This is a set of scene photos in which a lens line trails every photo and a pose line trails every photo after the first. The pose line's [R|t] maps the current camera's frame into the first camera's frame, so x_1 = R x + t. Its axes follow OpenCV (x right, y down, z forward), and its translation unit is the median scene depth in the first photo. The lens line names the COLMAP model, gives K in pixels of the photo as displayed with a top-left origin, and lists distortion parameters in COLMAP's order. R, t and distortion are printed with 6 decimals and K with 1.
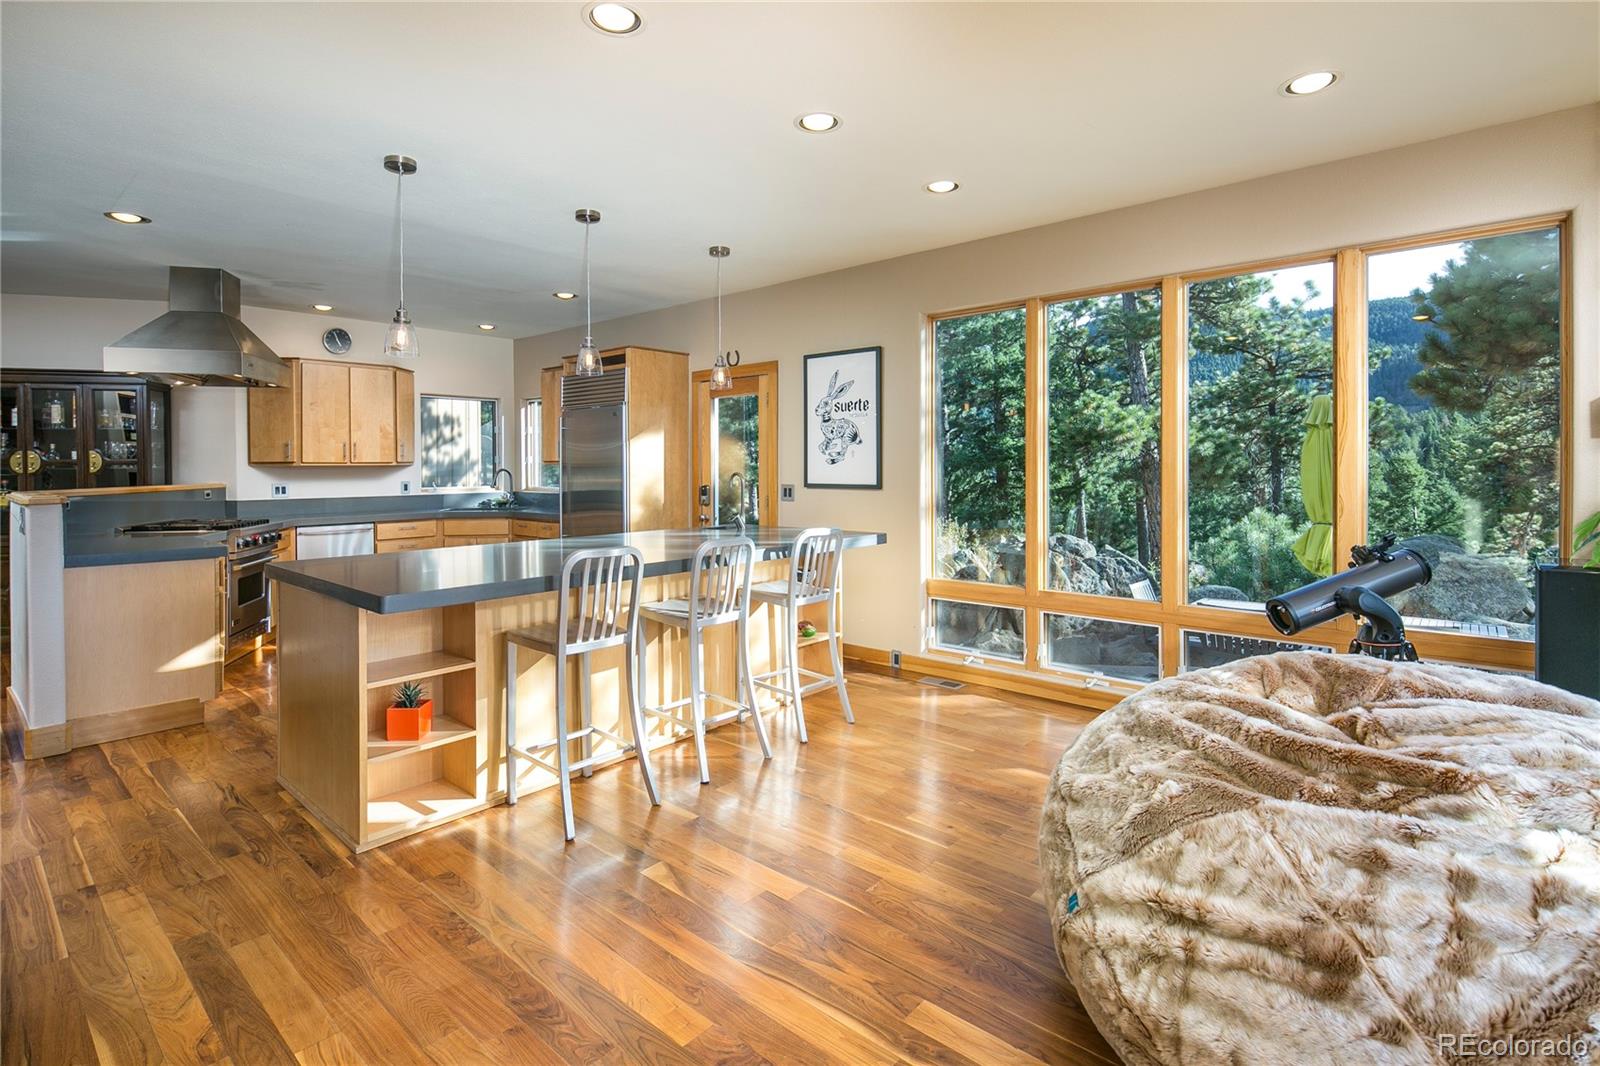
lens RADIAL K [[768.2, 0, 796.3], [0, 768.2, 469.2], [0, 0, 1]] dist [-0.001033, -0.001977]
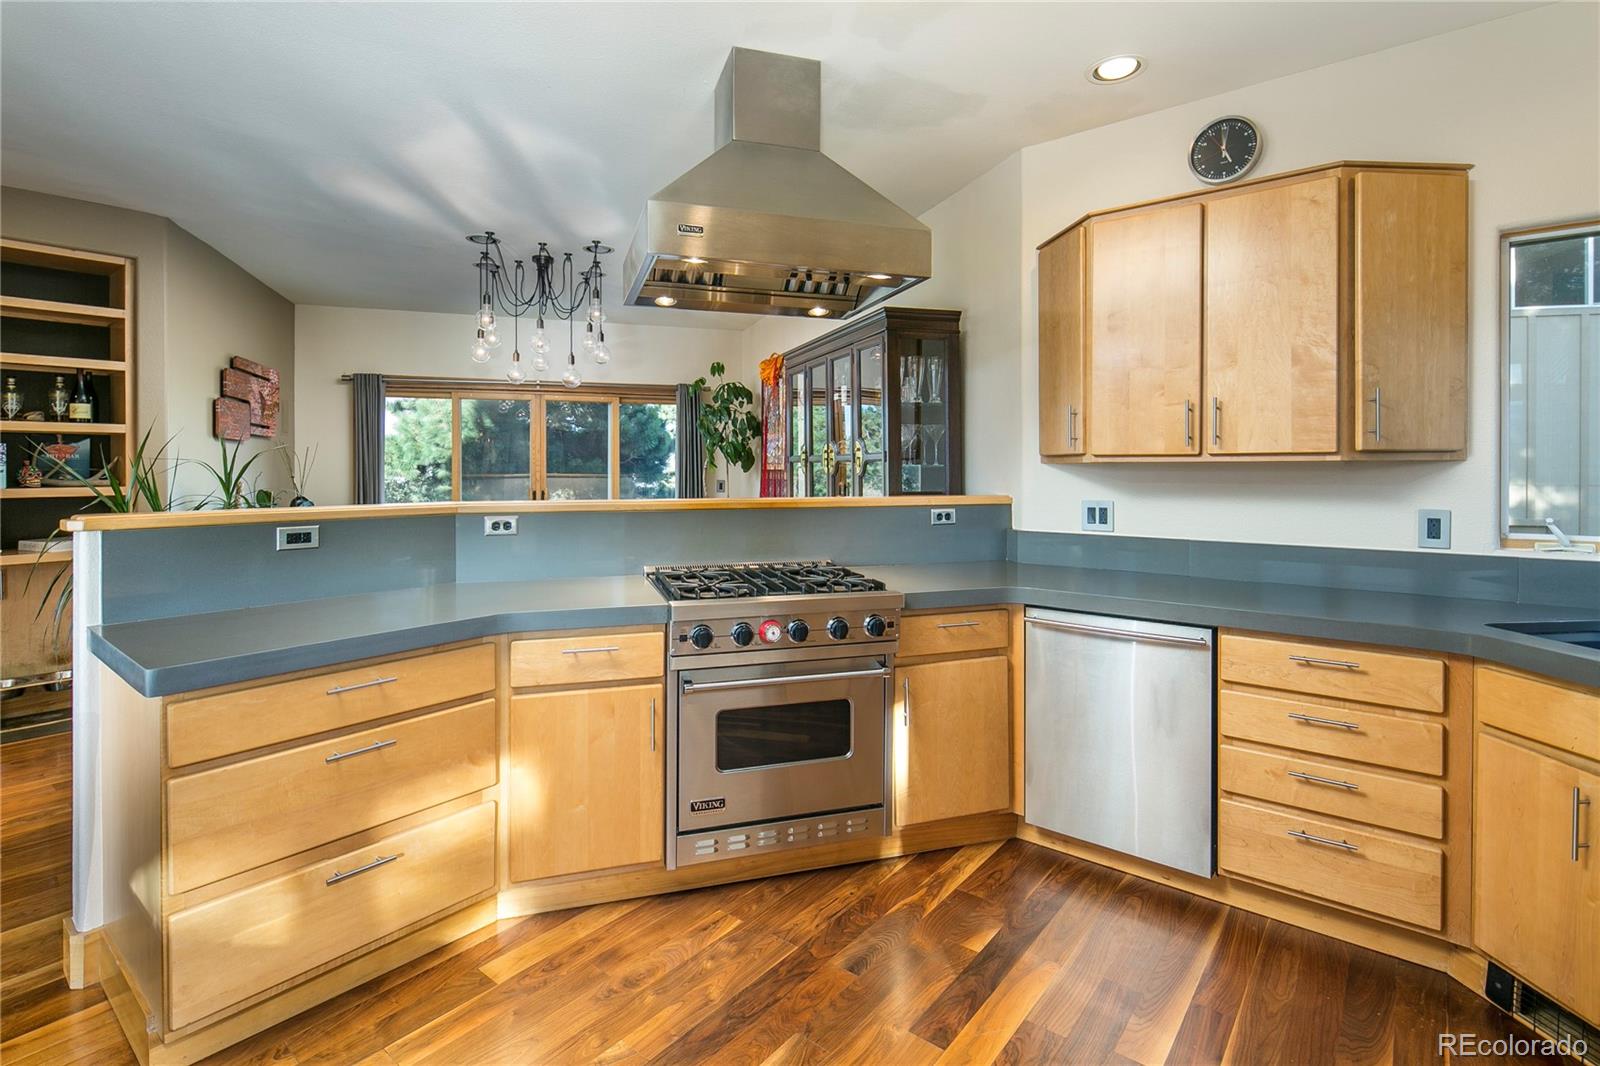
lens RADIAL K [[768.2, 0, 796.3], [0, 768.2, 469.2], [0, 0, 1]] dist [-0.001033, -0.001977]
pose [[0.034484, 0.004152, -0.999397, -0.228783], [-0.006340, 0.999972, 0.003935, -0.001465], [0.999385, 0.006200, 0.034509, 0.858854]]
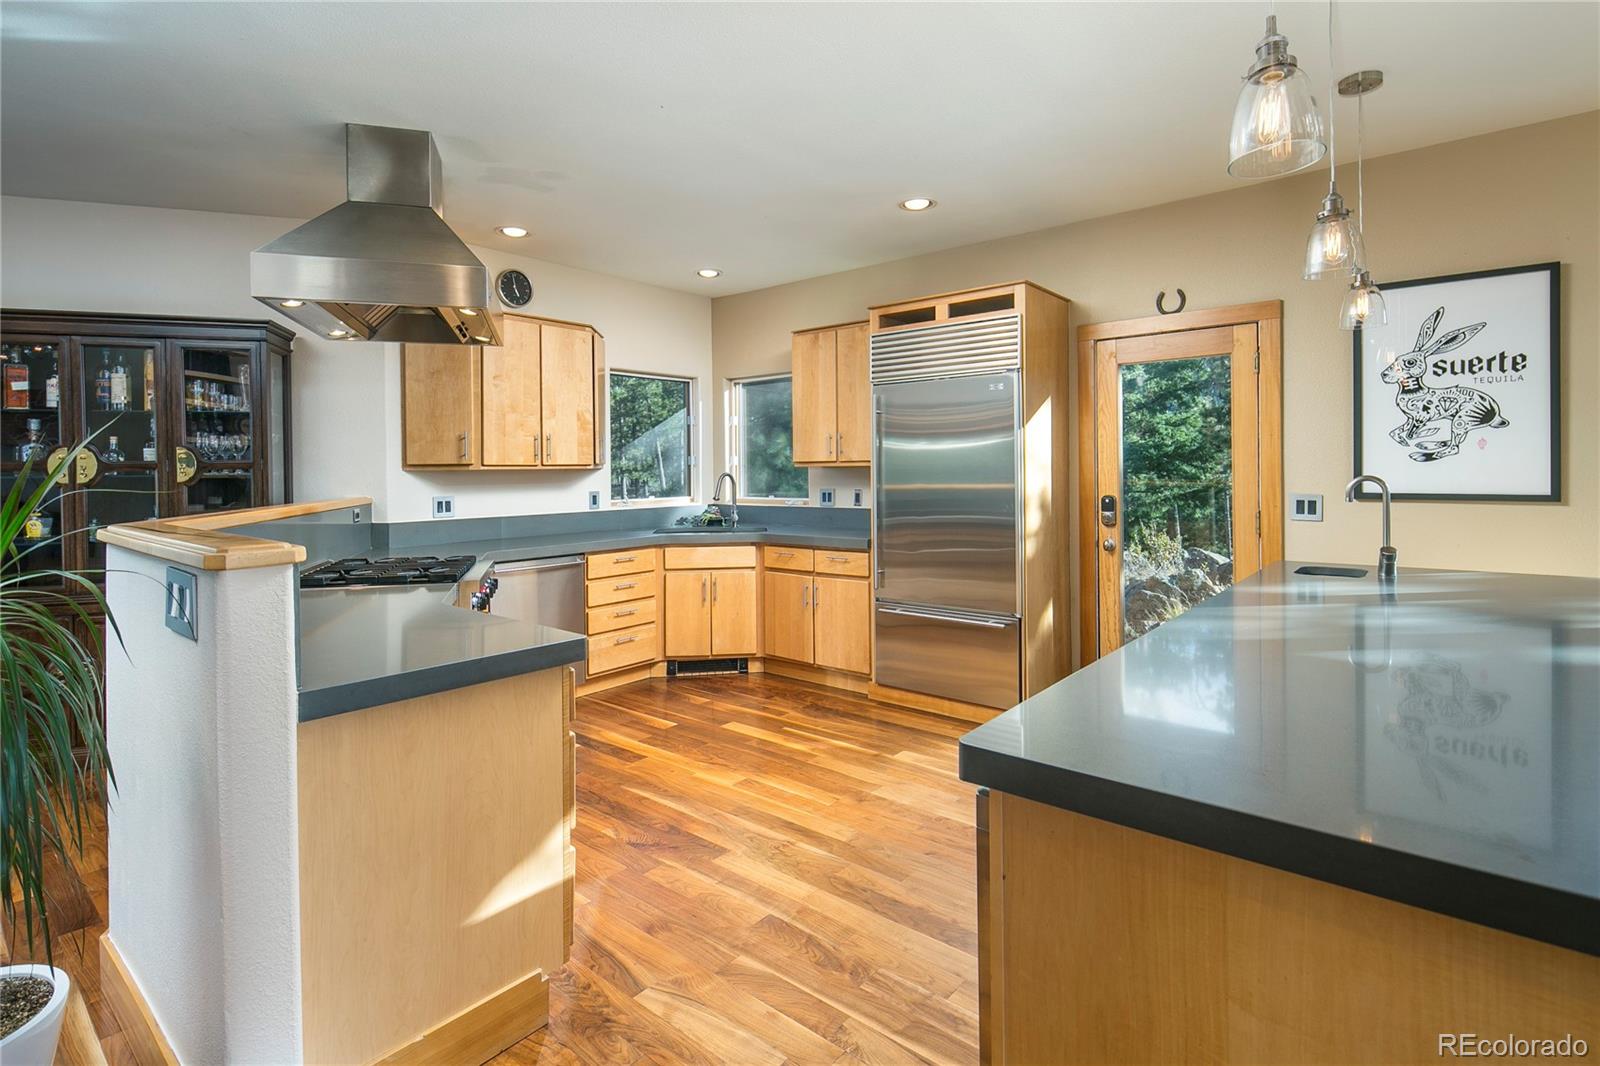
lens RADIAL K [[768.2, 0, 796.3], [0, 768.2, 469.2], [0, 0, 1]] dist [-0.001033, -0.001977]
pose [[0.999592, -0.005966, 0.027934, -0.410664], [0.006108, 0.999969, -0.005024, -0.000054], [-0.027904, 0.005193, 0.999597, 0.344782]]
